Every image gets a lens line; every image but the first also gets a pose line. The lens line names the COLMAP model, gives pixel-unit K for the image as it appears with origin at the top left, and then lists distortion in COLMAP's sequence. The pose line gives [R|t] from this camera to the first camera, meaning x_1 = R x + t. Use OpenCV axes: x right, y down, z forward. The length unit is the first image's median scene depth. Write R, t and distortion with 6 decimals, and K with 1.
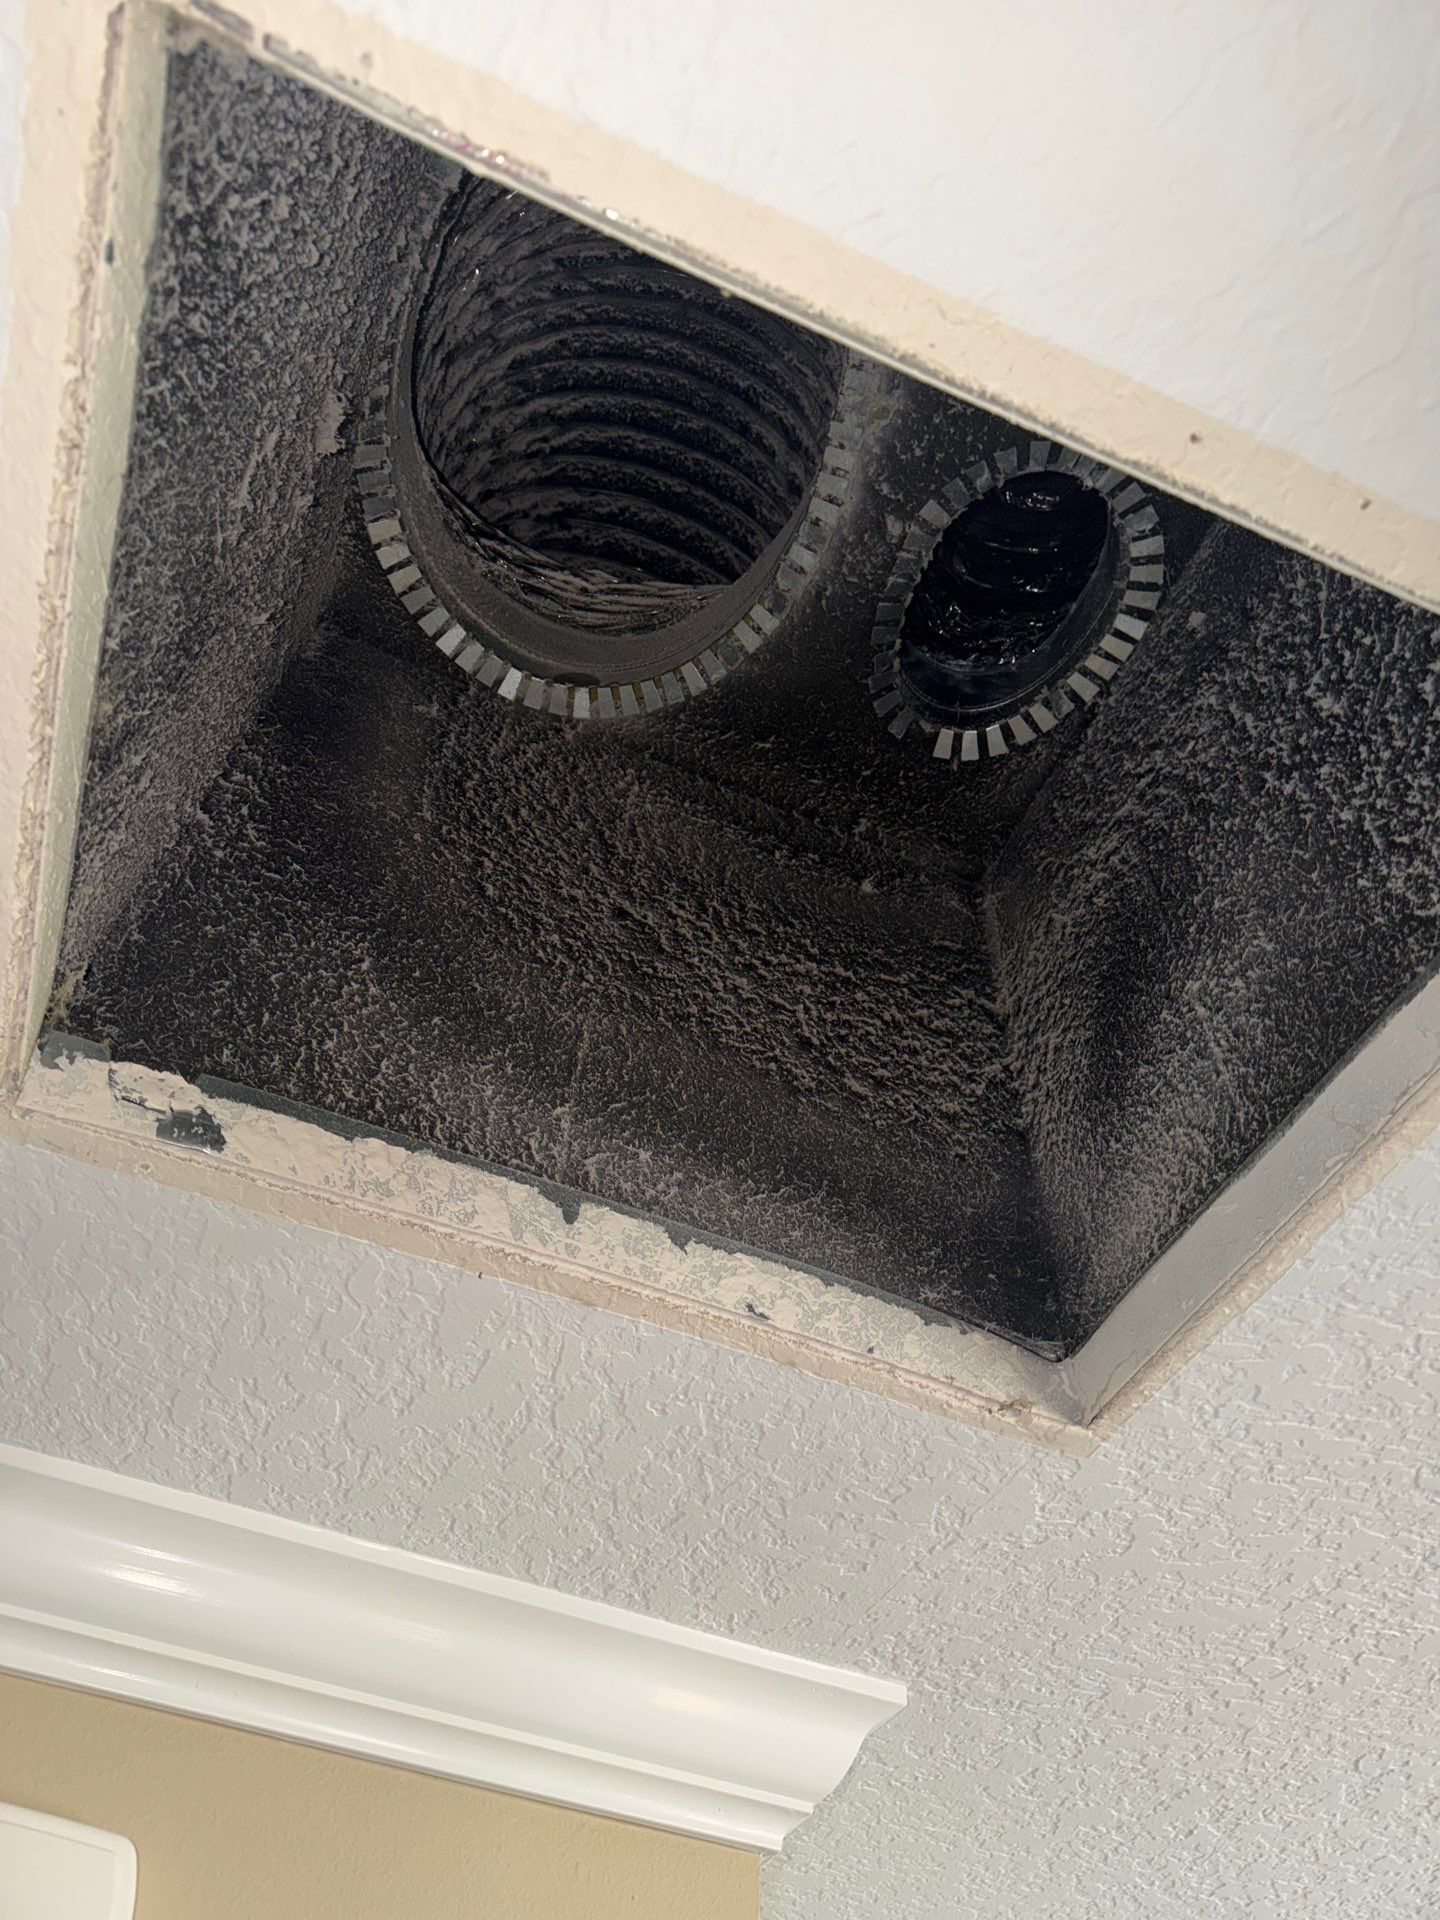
lens RADIAL K [[1374.3, 0, 700.6], [0, 1374.3, 975.9], [0, 0, 1]] dist [0.077108, -0.096492]
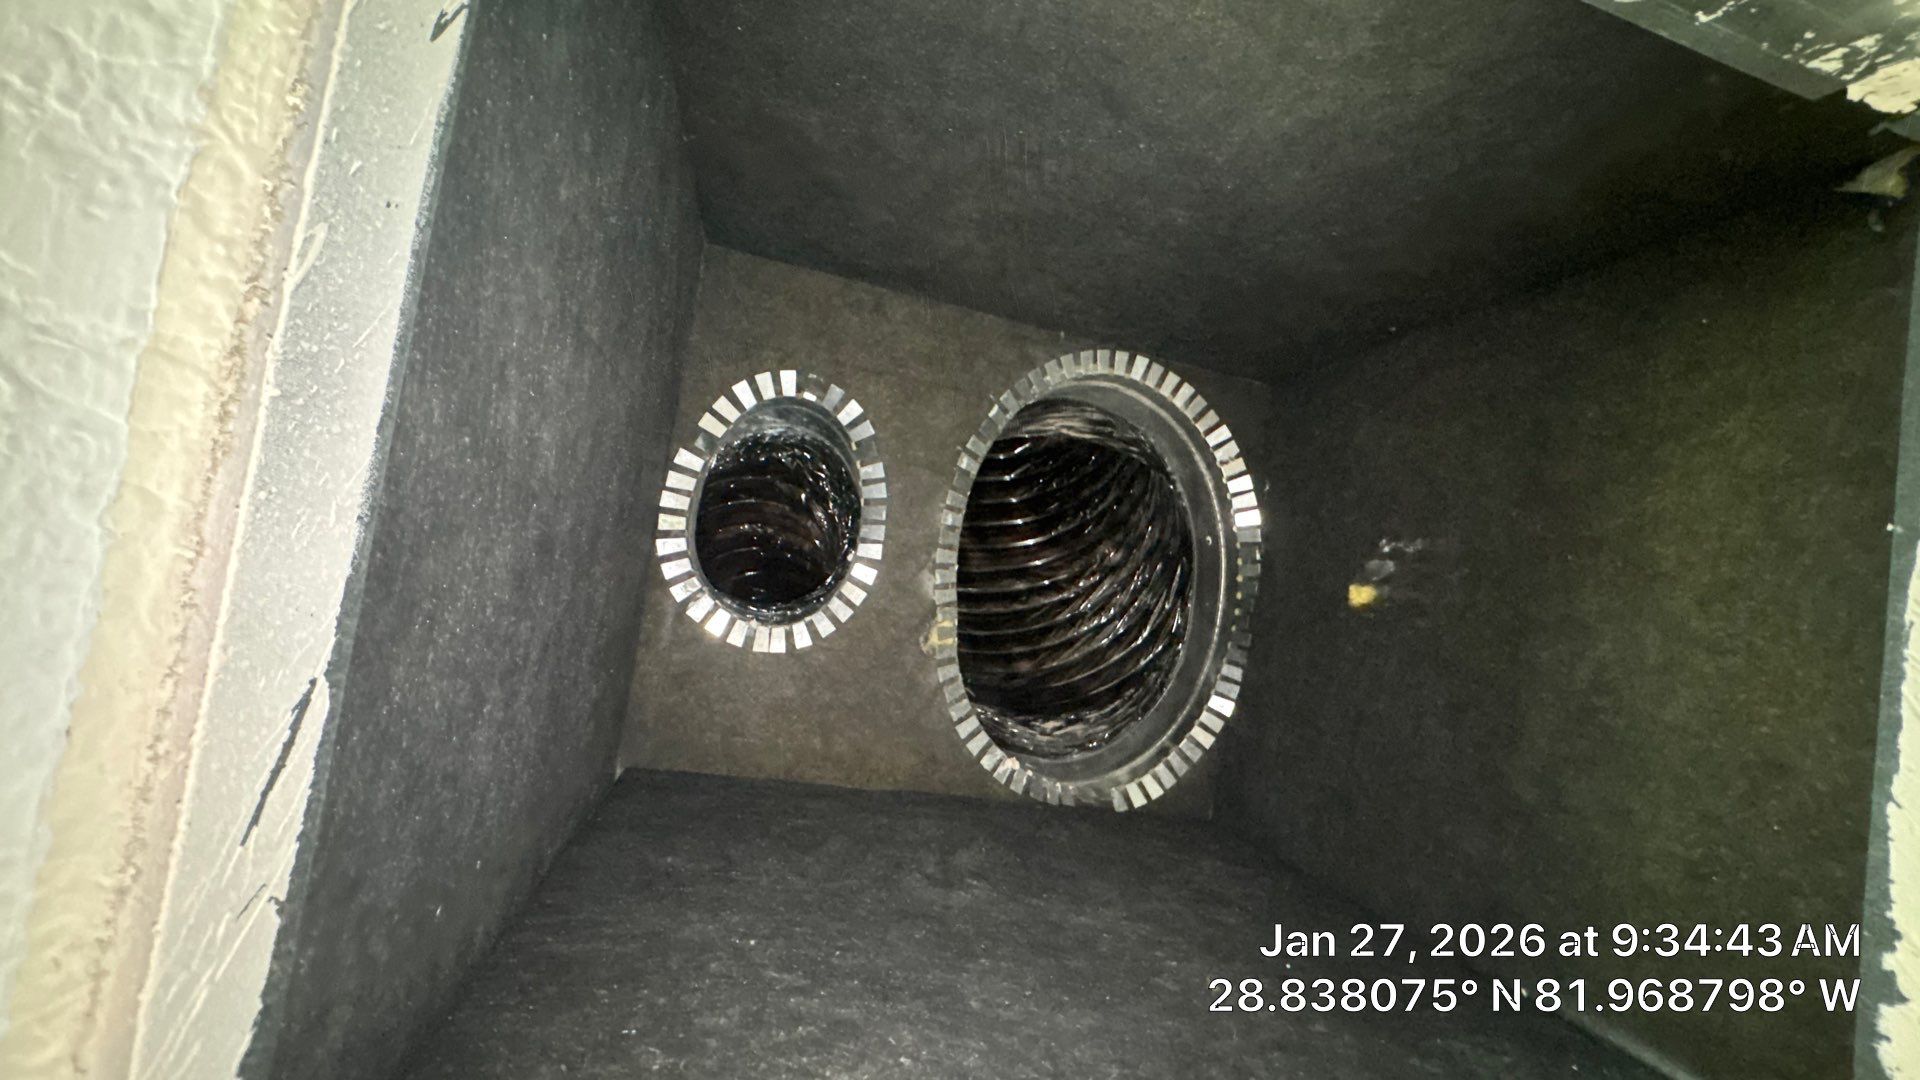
lens RADIAL K [[764.0, 0, 958.7], [0, 764.0, 540.7], [0, 0, 1]] dist [-0.005229, 0.000694]
pose [[-0.957543, 0.219034, -0.187445, 0.217965], [-0.054292, -0.775568, -0.628925, 0.135964], [-0.283133, -0.592046, 0.754531, 0.473959]]
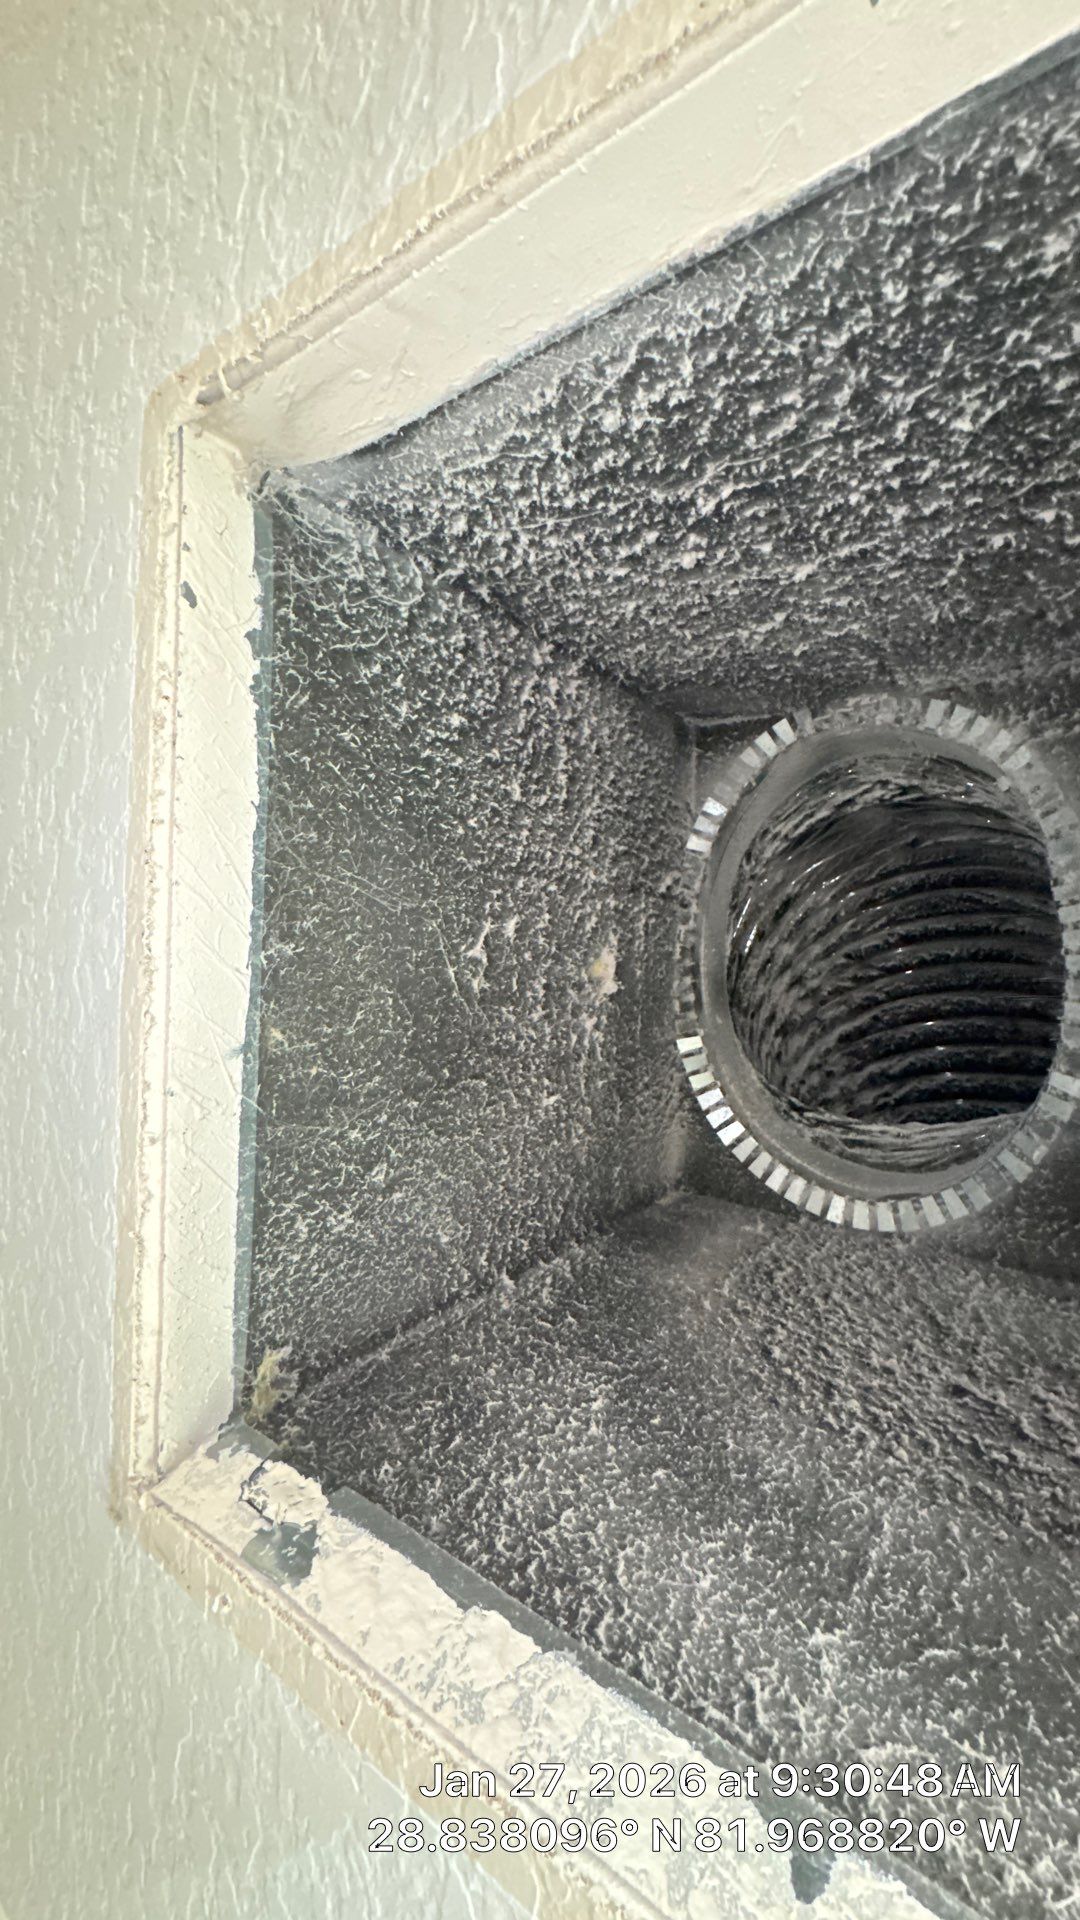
lens RADIAL K [[764.0, 0, 538.2], [0, 764.0, 959.5], [0, 0, 1]] dist [-0.005229, 0.000694]
pose [[0.792419, -0.342523, -0.504728, 0.056349], [-0.127165, 0.716508, -0.685890, 0.106805], [0.596574, 0.607696, 0.524218, 0.473602]]
